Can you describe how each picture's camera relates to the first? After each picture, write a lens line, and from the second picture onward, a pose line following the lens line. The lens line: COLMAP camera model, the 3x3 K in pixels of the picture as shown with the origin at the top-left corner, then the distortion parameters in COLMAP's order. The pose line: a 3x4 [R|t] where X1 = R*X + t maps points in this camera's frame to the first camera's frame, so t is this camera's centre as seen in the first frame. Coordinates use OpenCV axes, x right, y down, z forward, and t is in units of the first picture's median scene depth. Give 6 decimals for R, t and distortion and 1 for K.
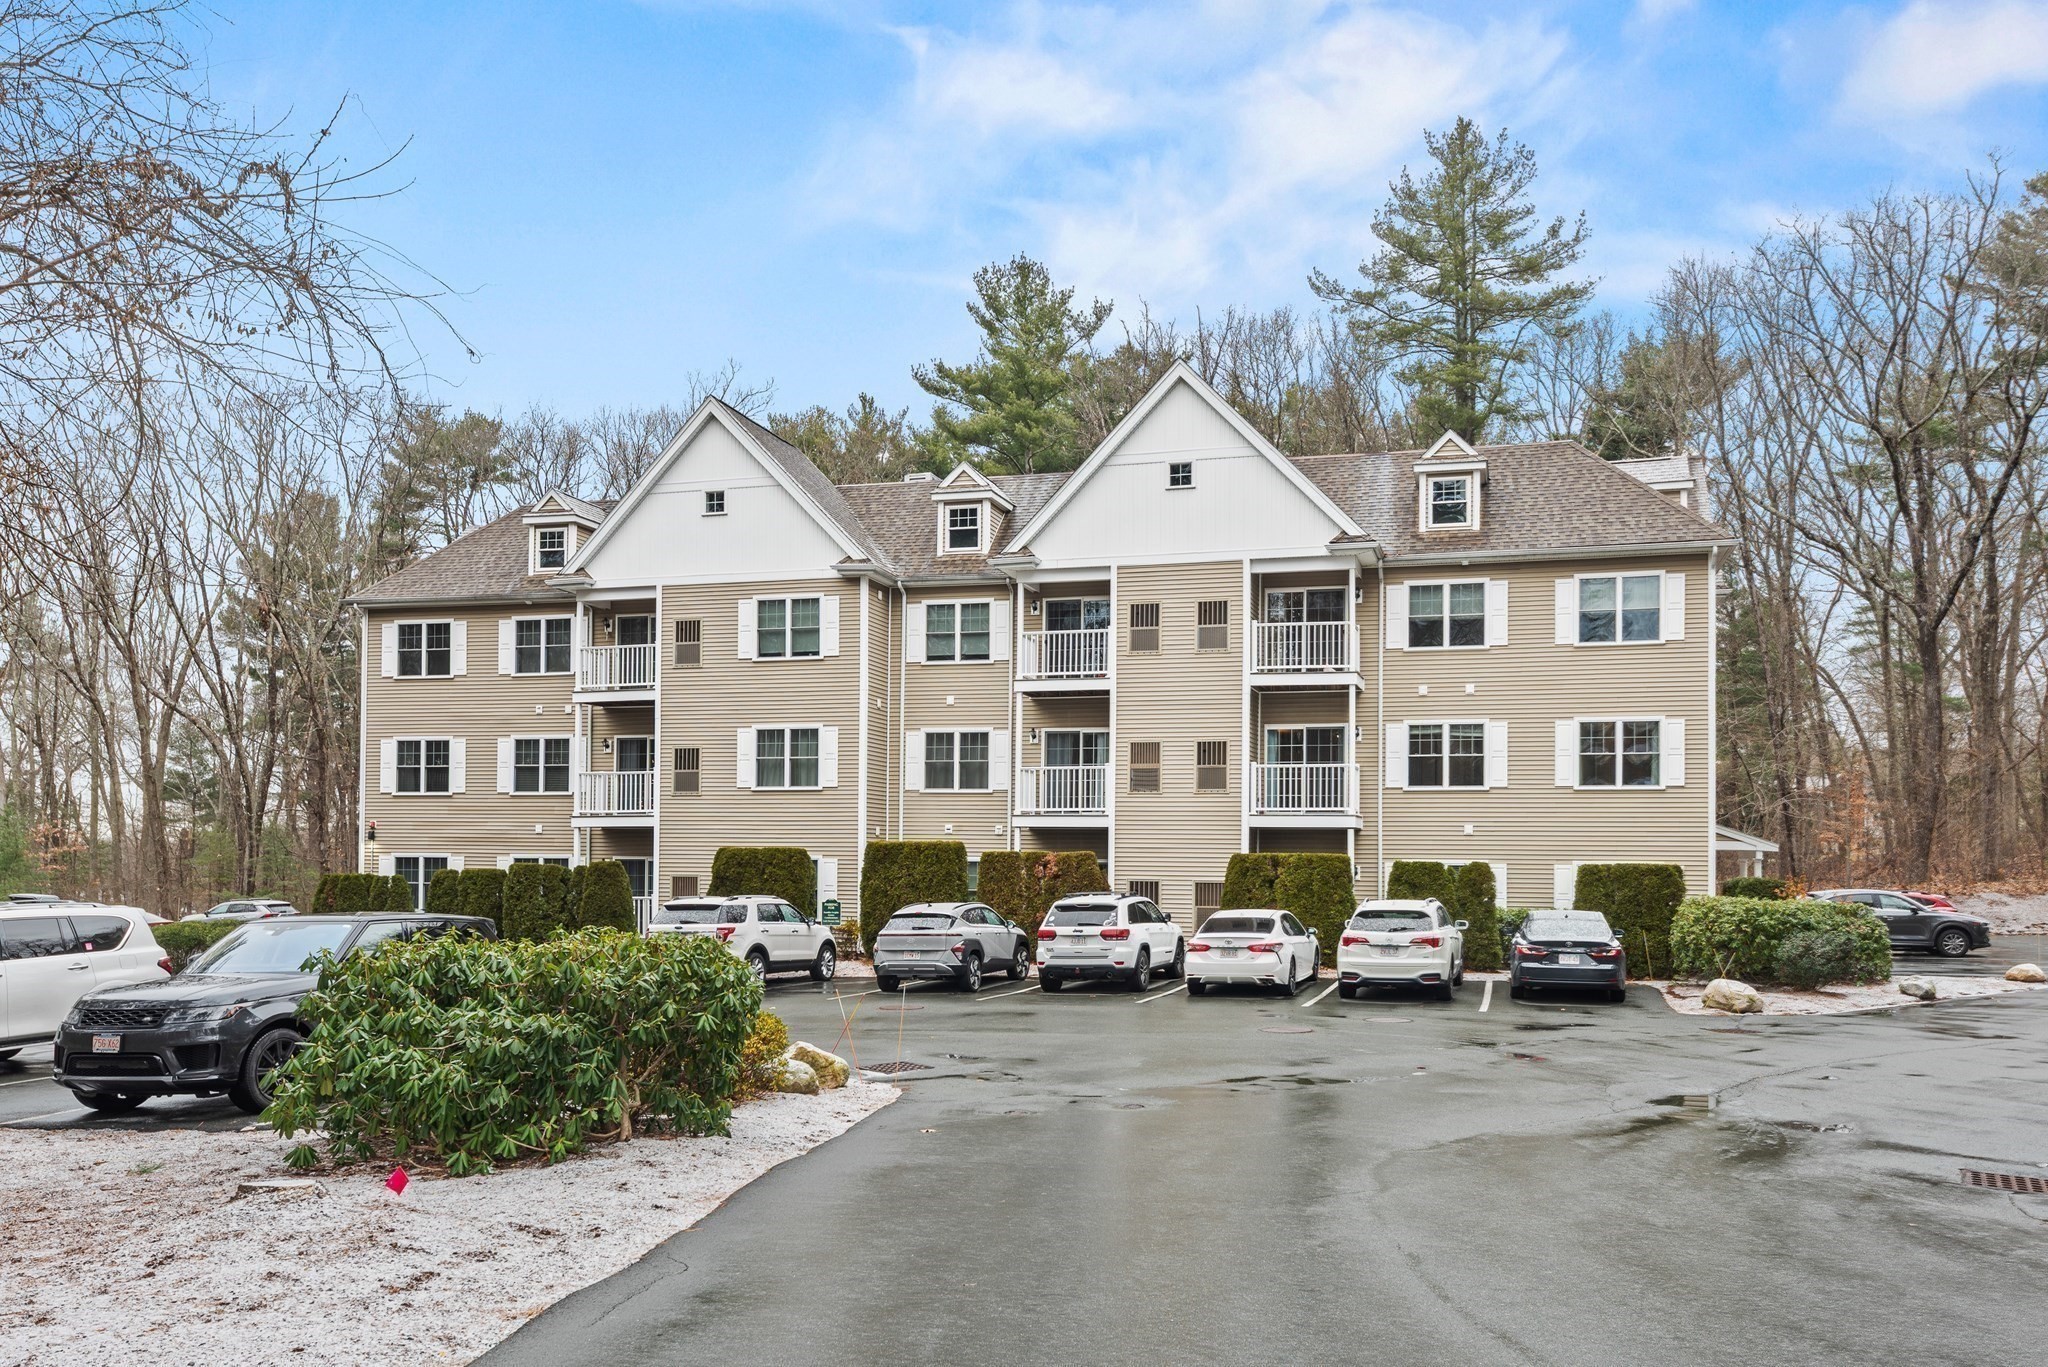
lens RADIAL K [[1412.5, 0, 1023.7], [0, 1412.5, 843.7], [0, 0, 1]] dist [0.024103, -0.002159]
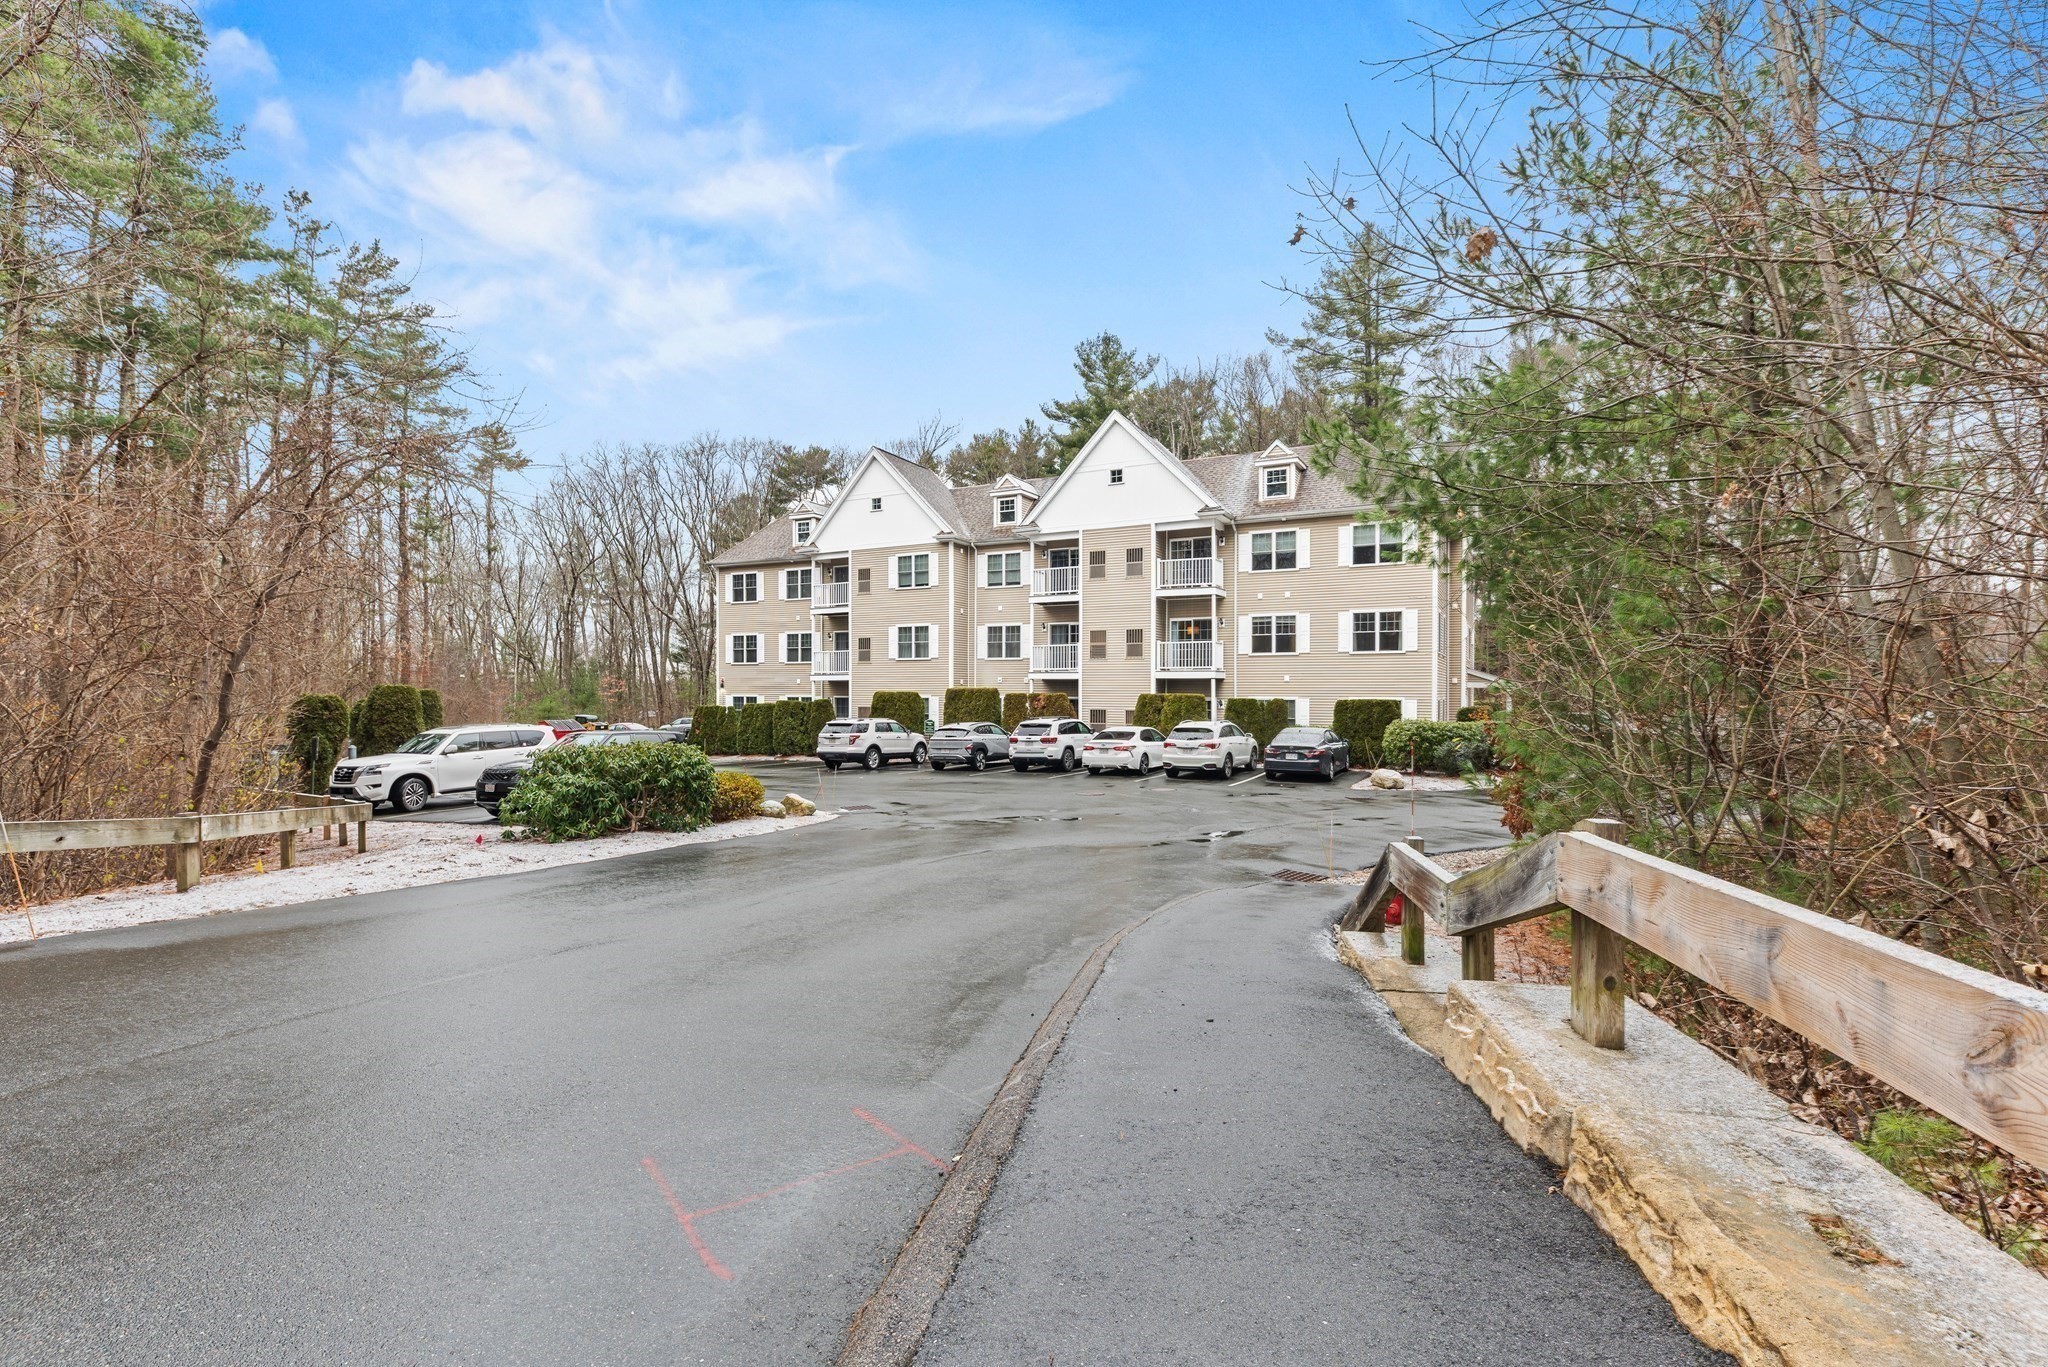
lens RADIAL K [[896.5, 0, 1029.3], [0, 896.5, 692.8], [0, 0, 1]] dist [0.025870, -0.013730]
pose [[0.974356, -0.006073, -0.224930, 0.251935], [0.009967, 0.999819, 0.016181, -0.013154], [0.224791, -0.018008, 0.974240, -0.104690]]
